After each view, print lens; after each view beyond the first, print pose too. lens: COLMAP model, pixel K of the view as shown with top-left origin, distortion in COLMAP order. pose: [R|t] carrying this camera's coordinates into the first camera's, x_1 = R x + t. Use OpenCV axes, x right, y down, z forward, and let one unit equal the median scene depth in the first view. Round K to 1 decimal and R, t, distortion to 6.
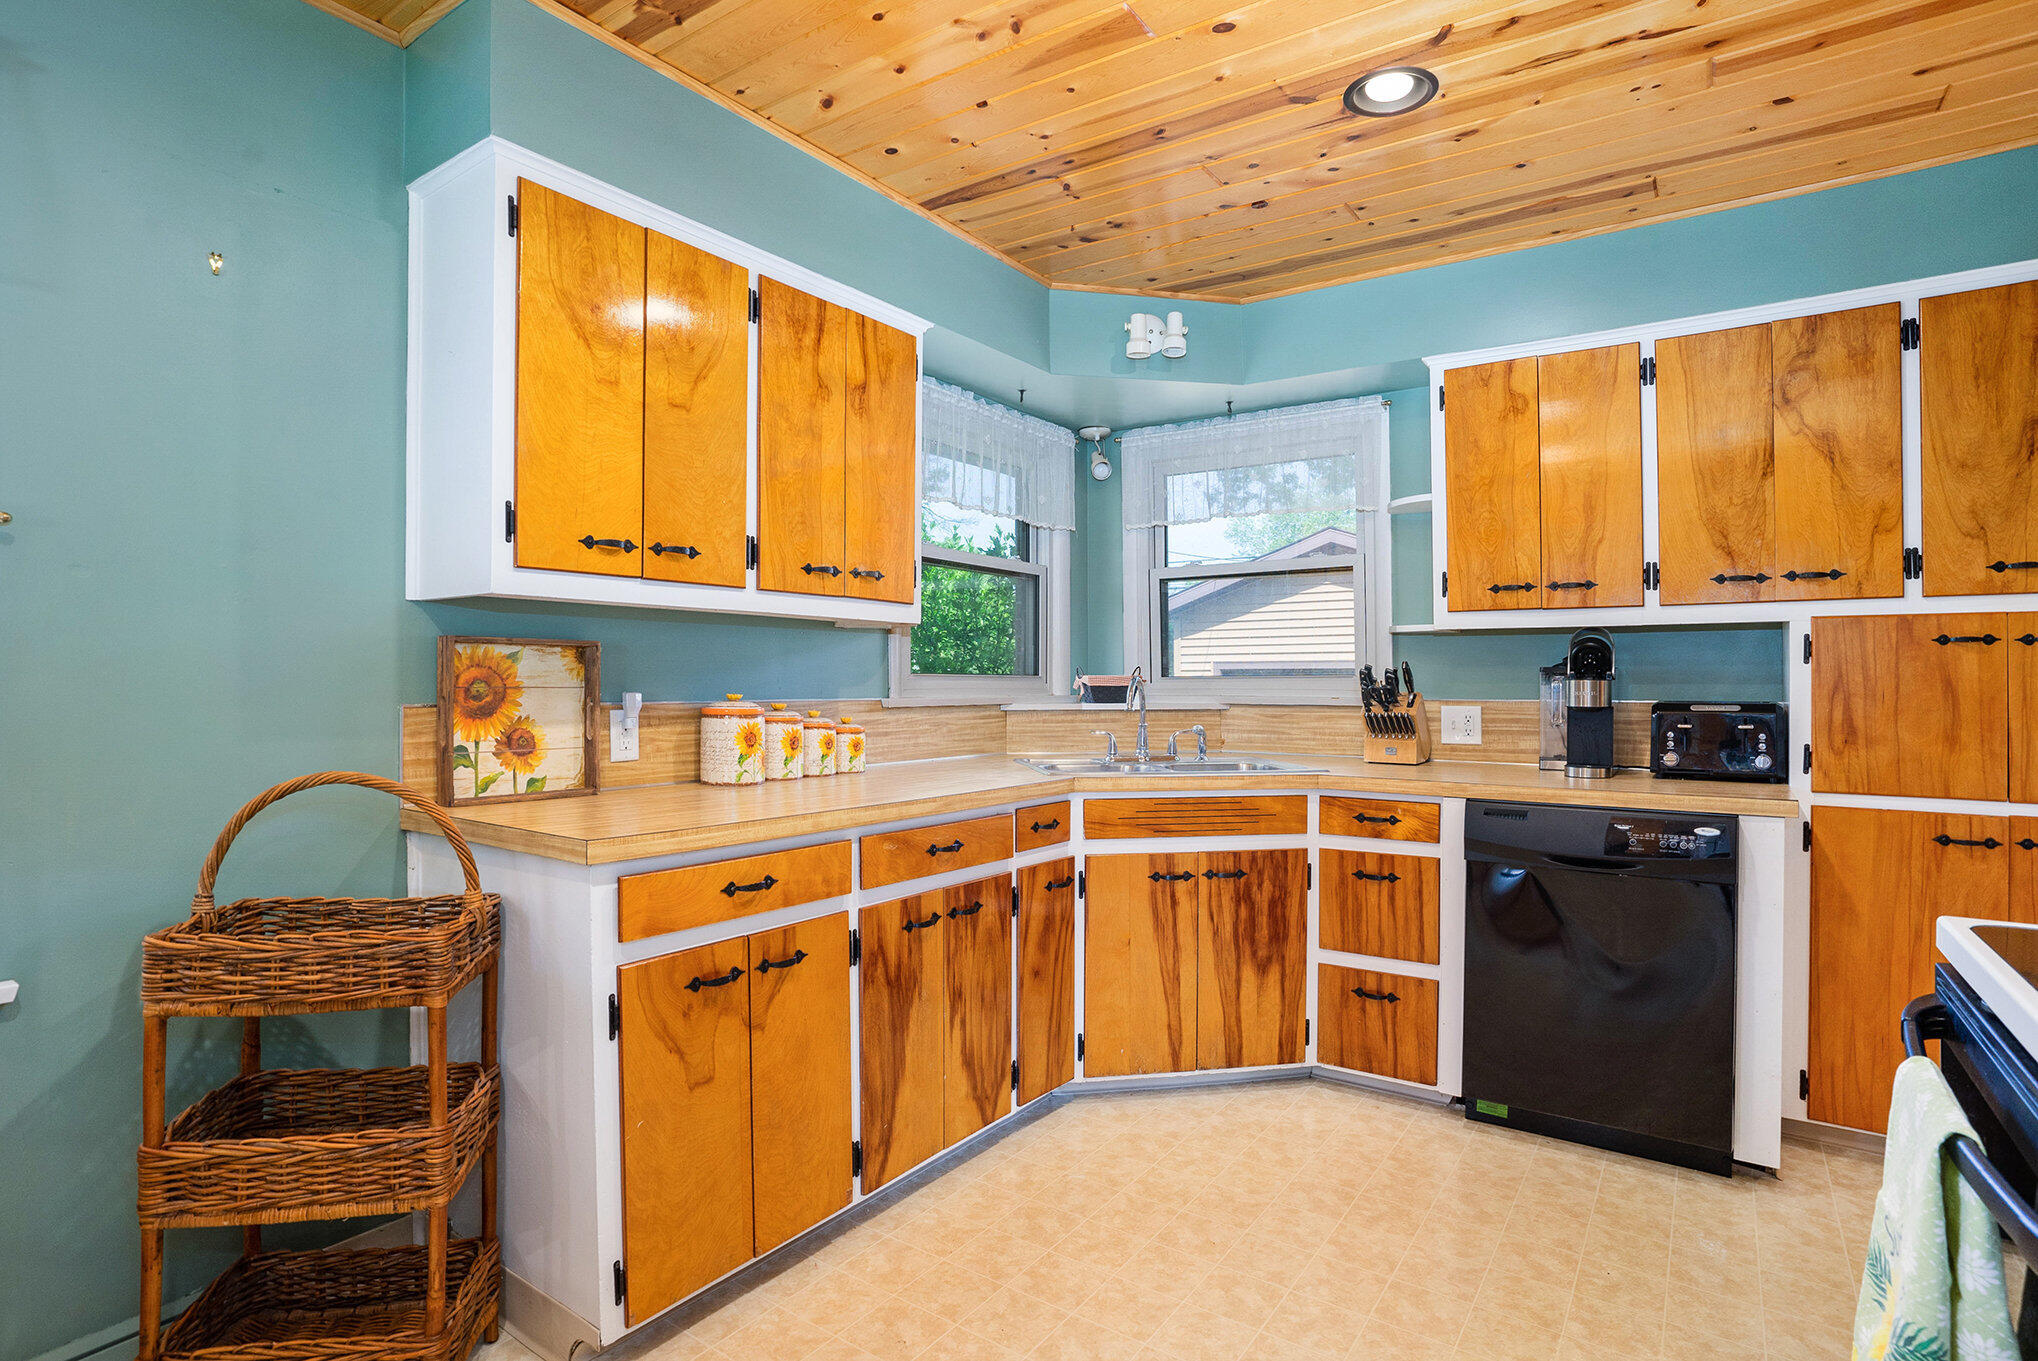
lens RADIAL K [[1029.7, 0, 1022.0], [0, 1029.7, 666.7], [0, 0, 1]] dist [-0.074442, 0.037128]
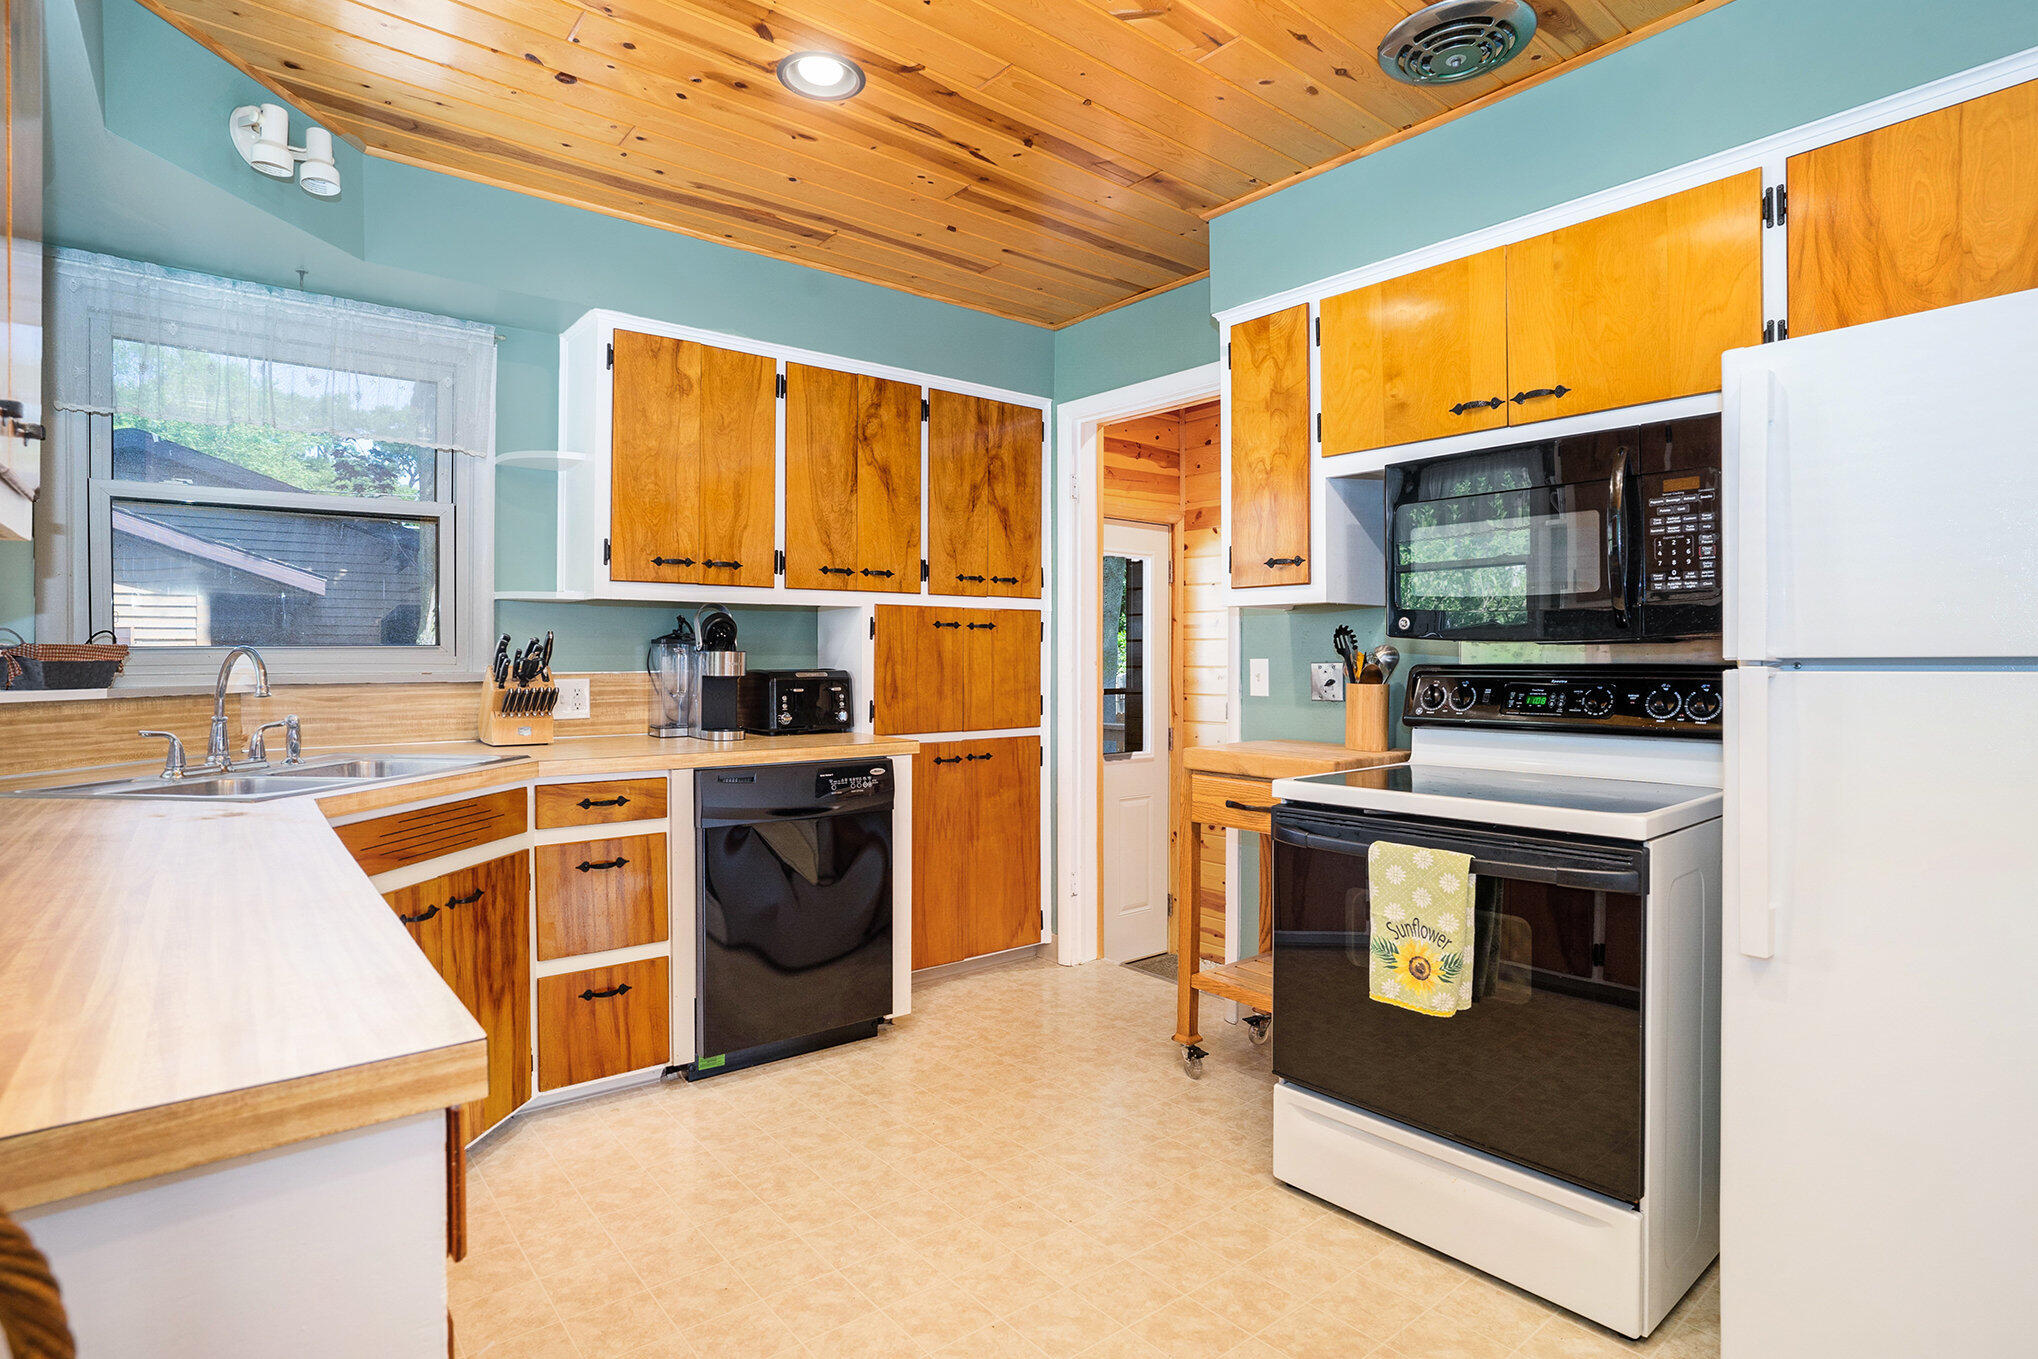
lens RADIAL K [[1036.6, 0, 1020.3], [0, 1036.6, 664.5], [0, 0, 1]] dist [-0.069844, 0.023597]
pose [[0.283158, -0.011100, 0.959009, -0.471308], [-0.012532, 0.999805, 0.015272, 0.006797], [-0.958991, -0.016342, 0.282964, 0.415073]]
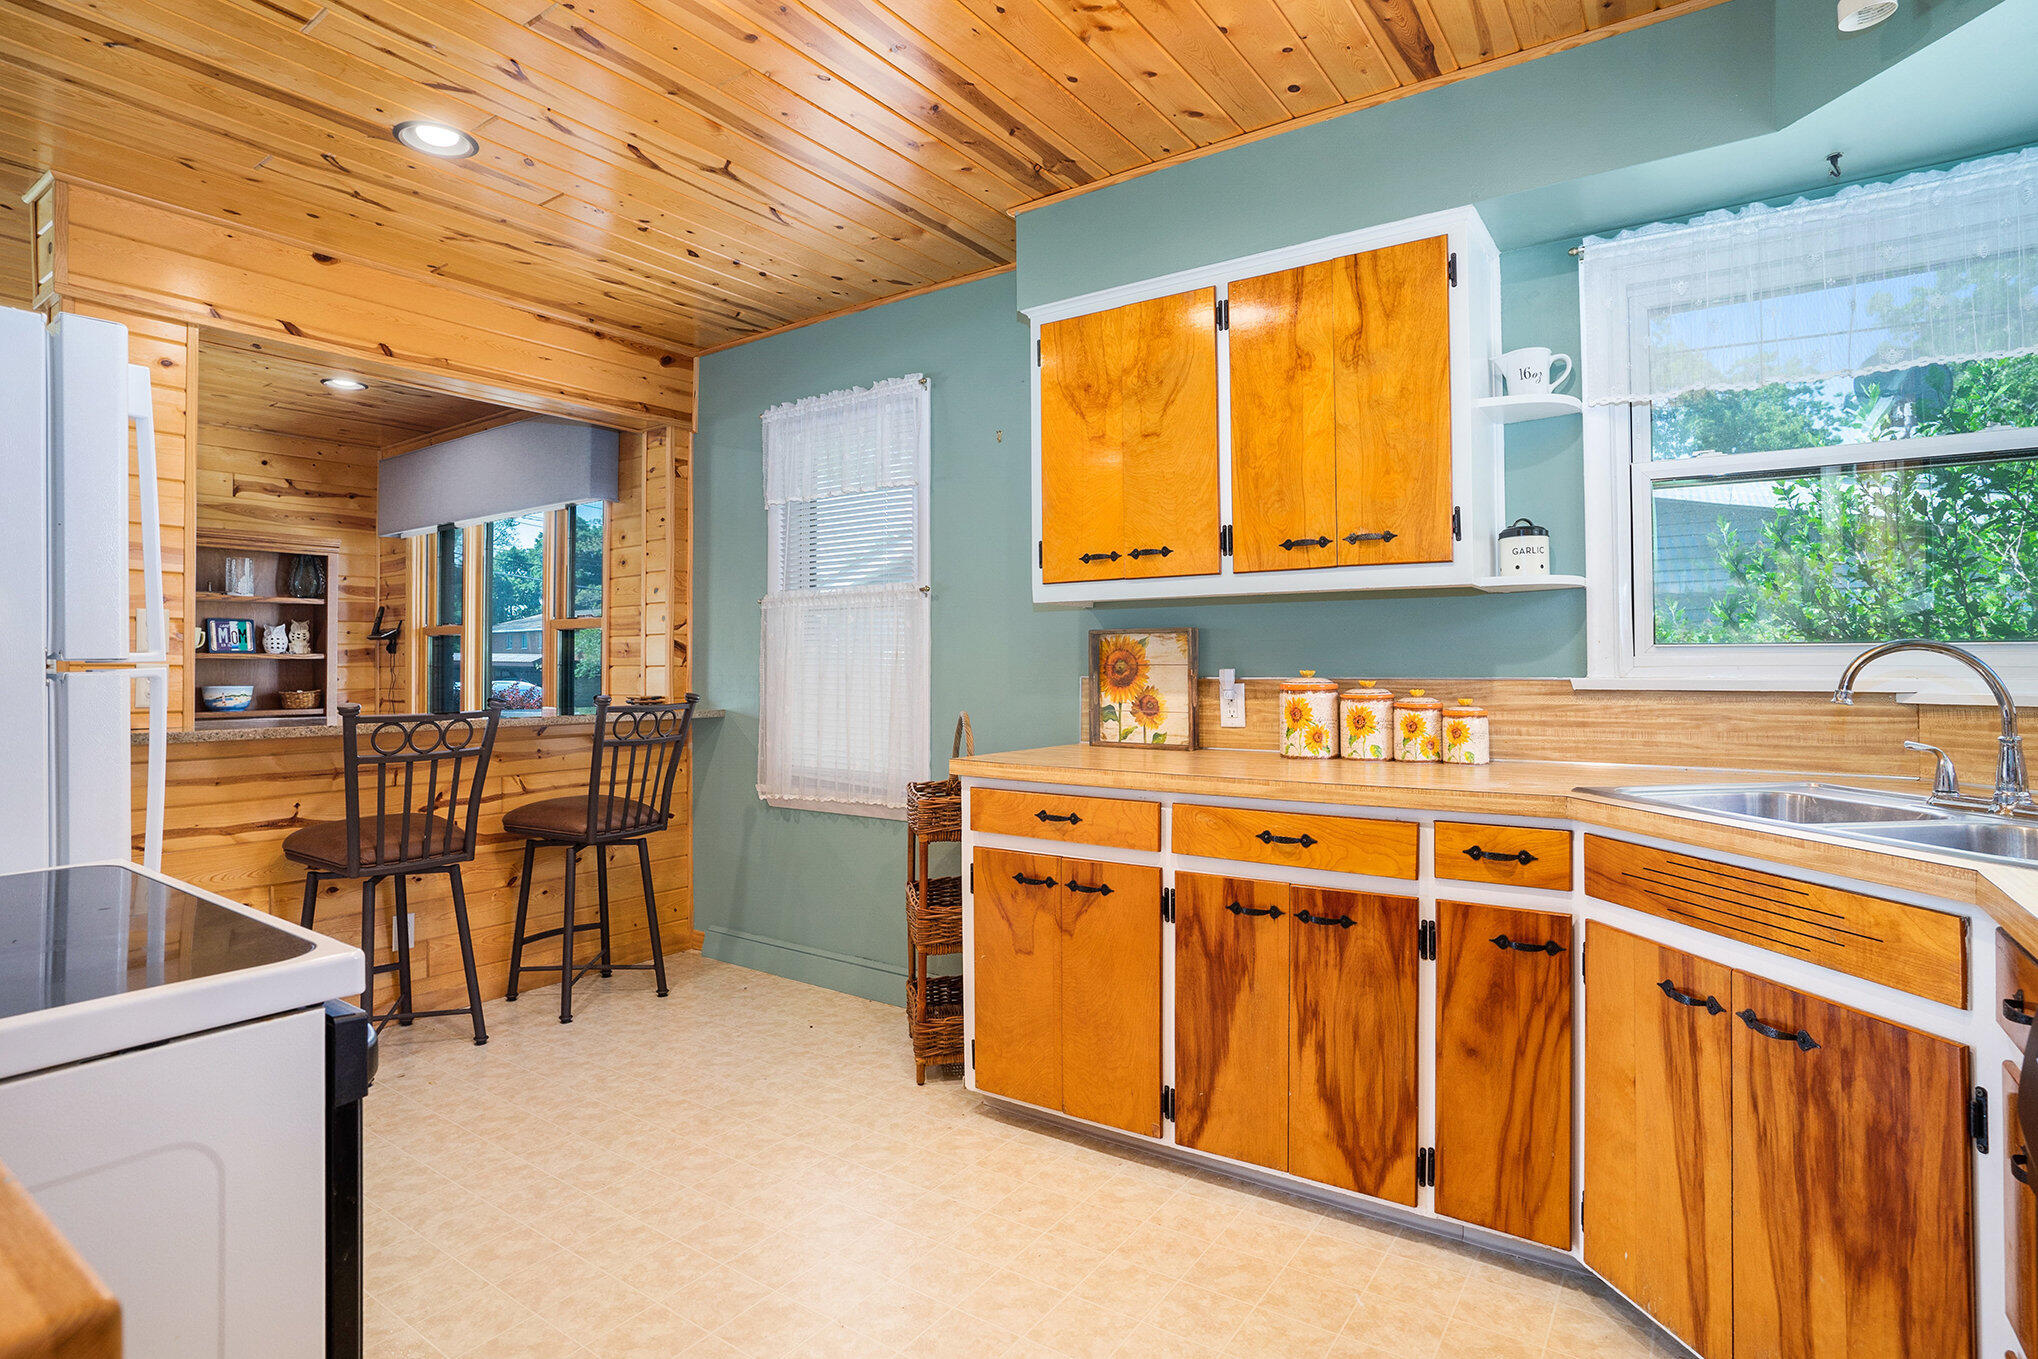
lens RADIAL K [[1077.6, 0, 1009.7], [0, 1077.6, 662.0], [0, 0, 1]] dist [-0.063466, 0.029480]
pose [[-0.010147, -0.009839, -0.999900, 0.795746], [0.017213, 0.999802, -0.010013, 0.023345], [0.999800, -0.017313, -0.009975, 0.699699]]
